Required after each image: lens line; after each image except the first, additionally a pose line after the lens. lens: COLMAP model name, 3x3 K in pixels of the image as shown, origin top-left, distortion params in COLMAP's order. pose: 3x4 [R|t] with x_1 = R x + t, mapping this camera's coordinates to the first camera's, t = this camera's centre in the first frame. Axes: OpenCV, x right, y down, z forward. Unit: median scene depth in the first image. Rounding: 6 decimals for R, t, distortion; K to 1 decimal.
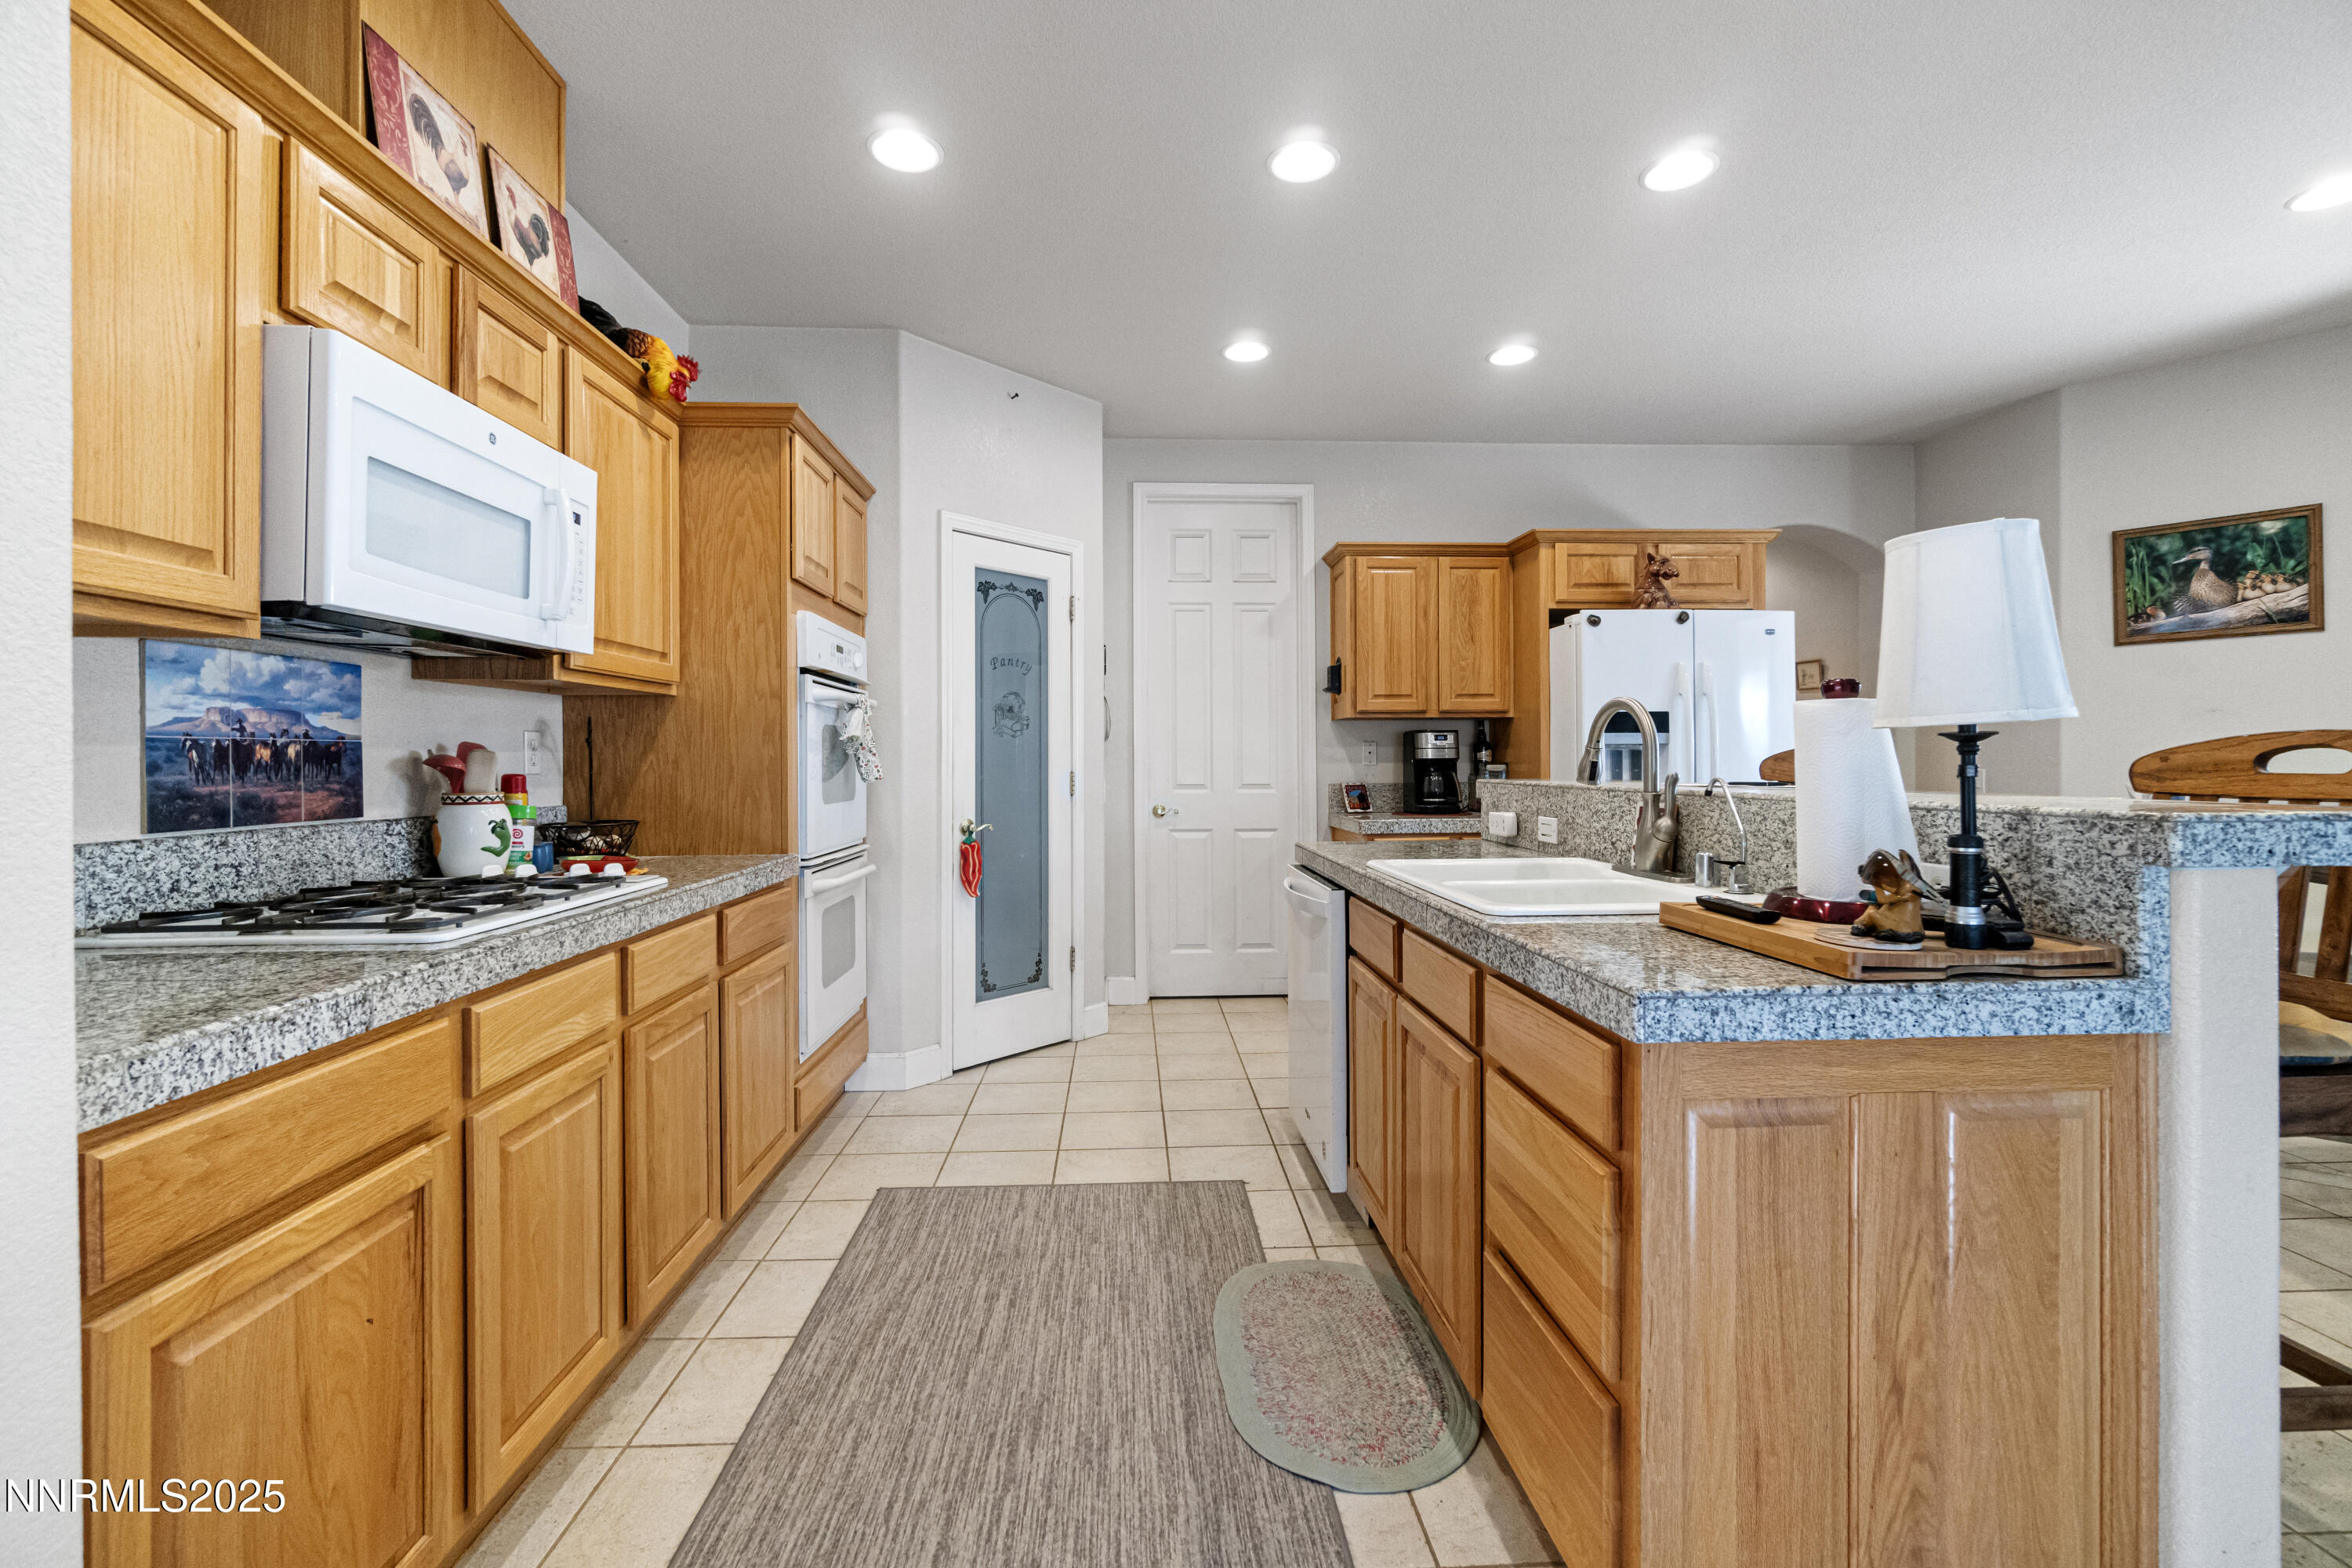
lens RADIAL K [[1011.5, 0, 1172.0], [0, 1011.5, 767.5], [0, 0, 1]] dist [-0.007280, 0.002297]
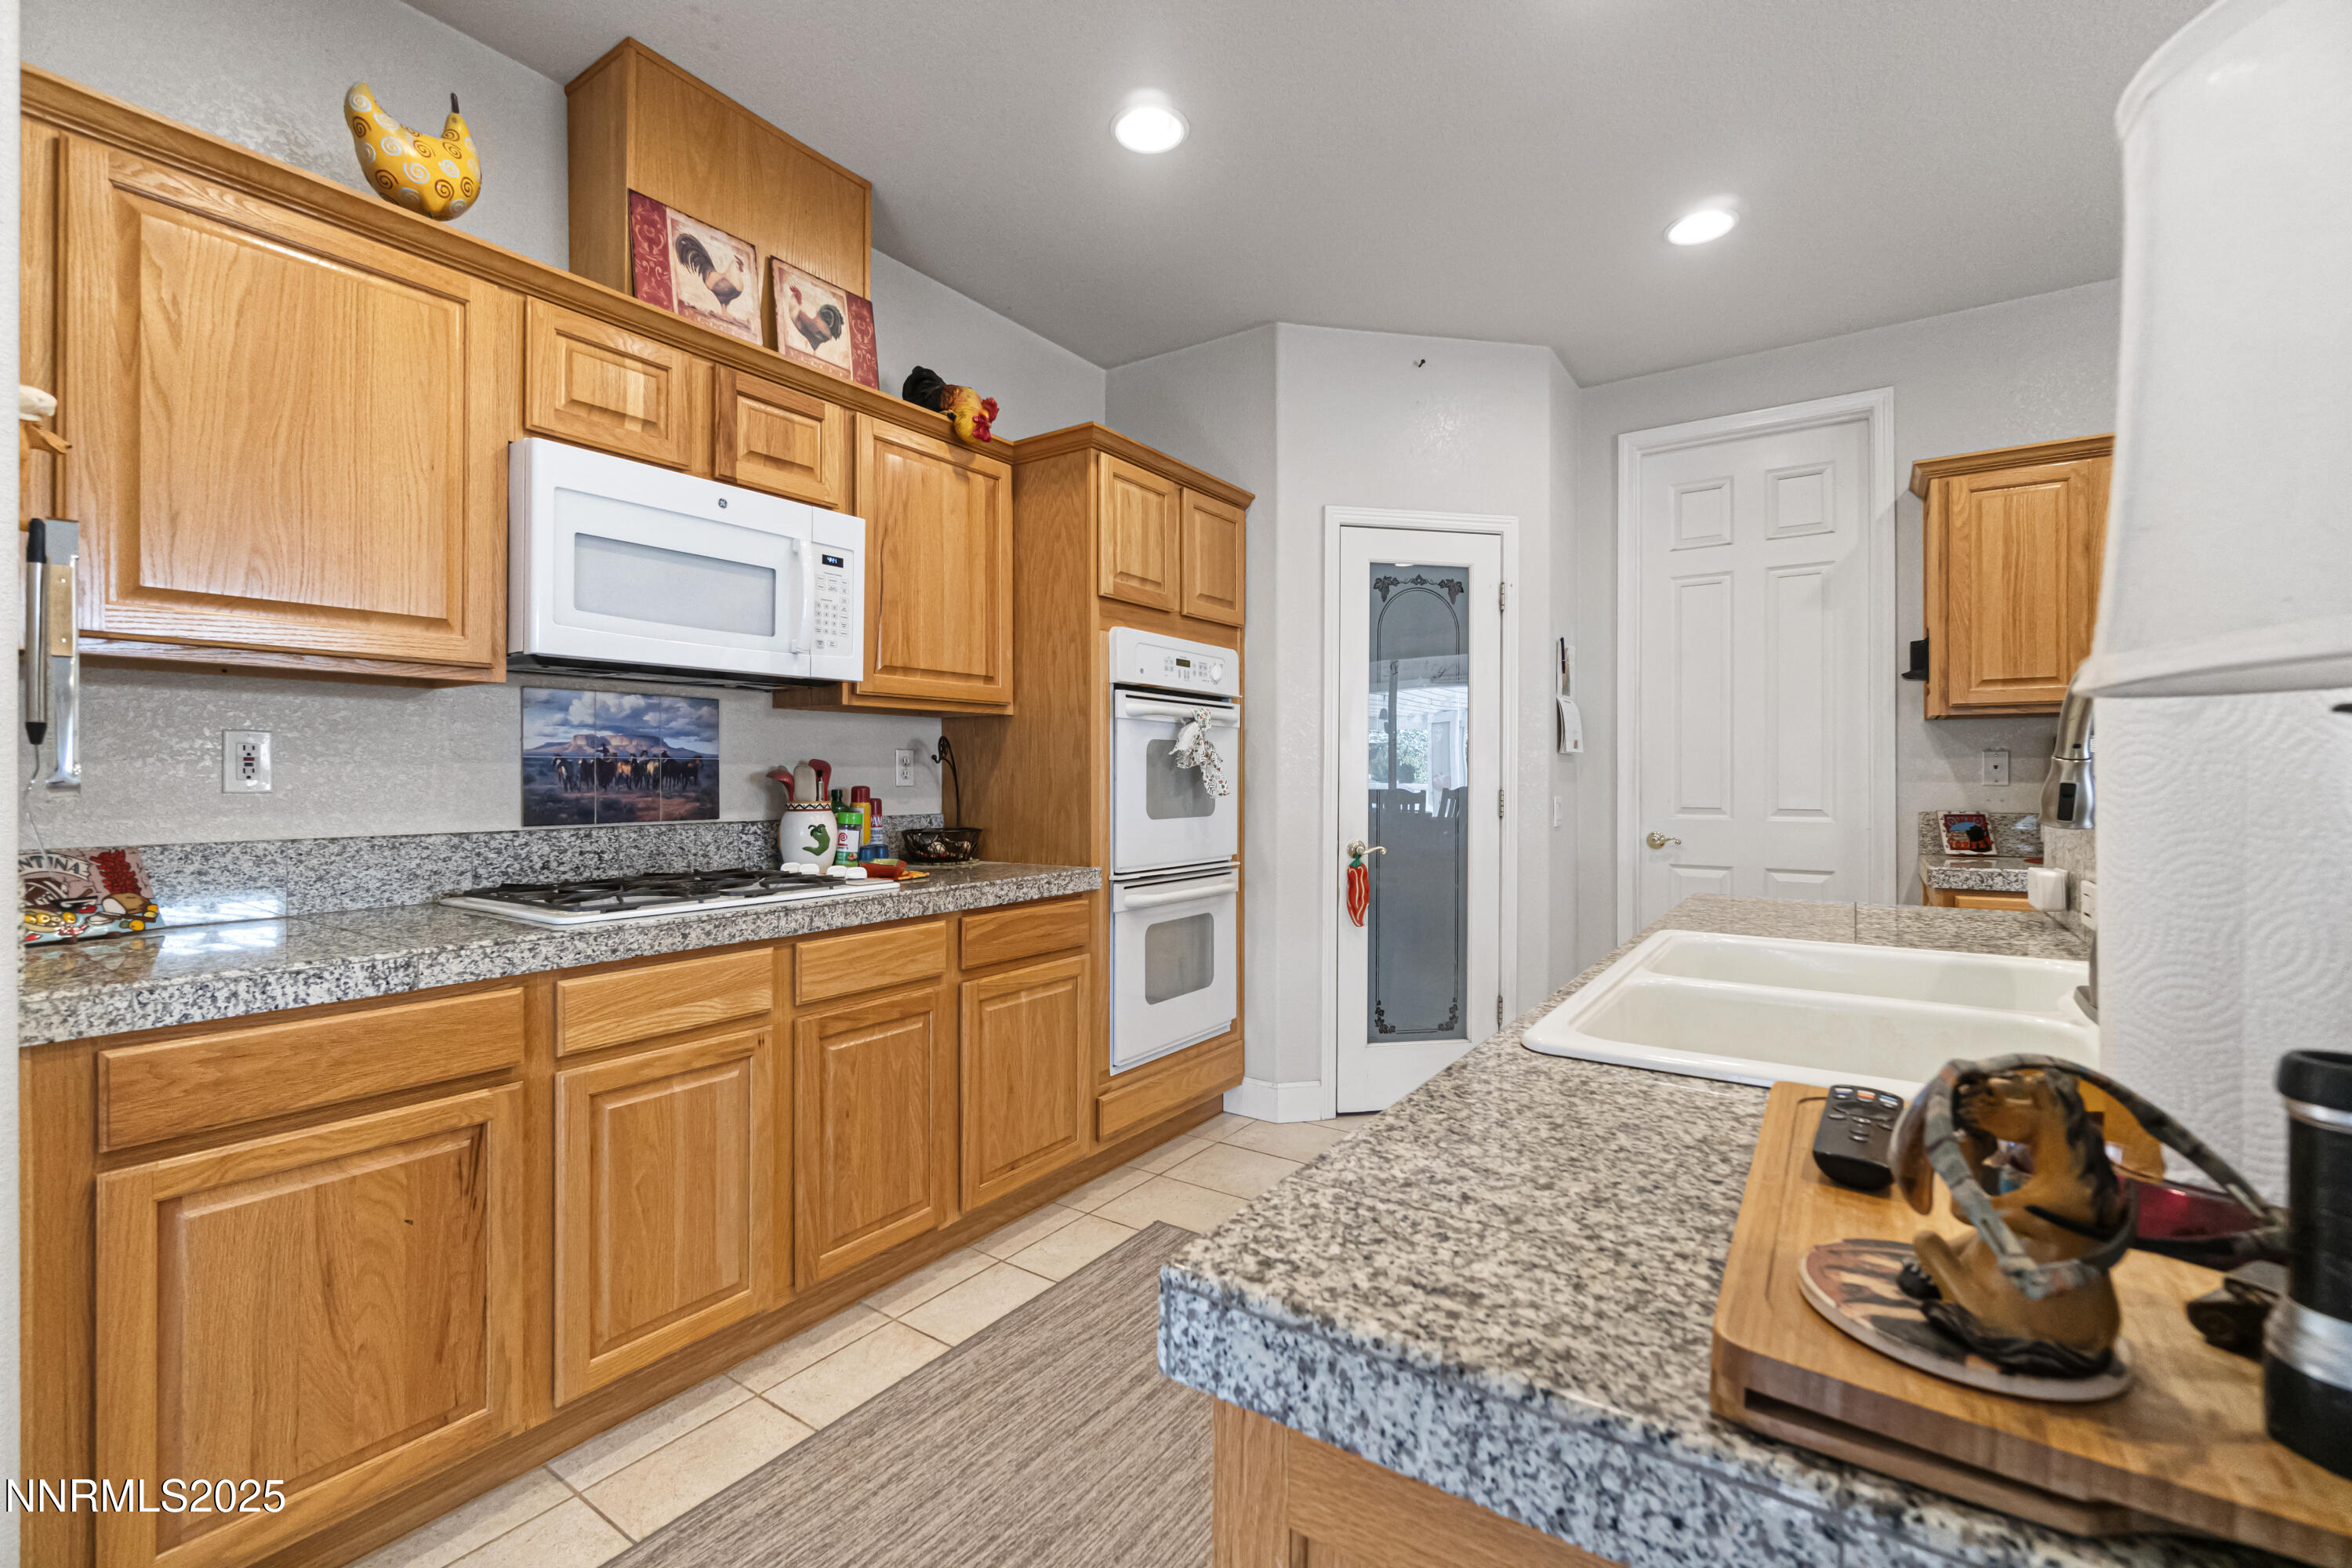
lens RADIAL K [[1011.5, 0, 1171.4], [0, 1011.5, 779.6], [0, 0, 1]] dist [-0.007280, 0.002297]
pose [[0.791592, 0.008644, -0.610989, 0.303790], [-0.009191, 0.999955, 0.002239, -0.005724], [0.610981, 0.003843, 0.791636, 0.246520]]
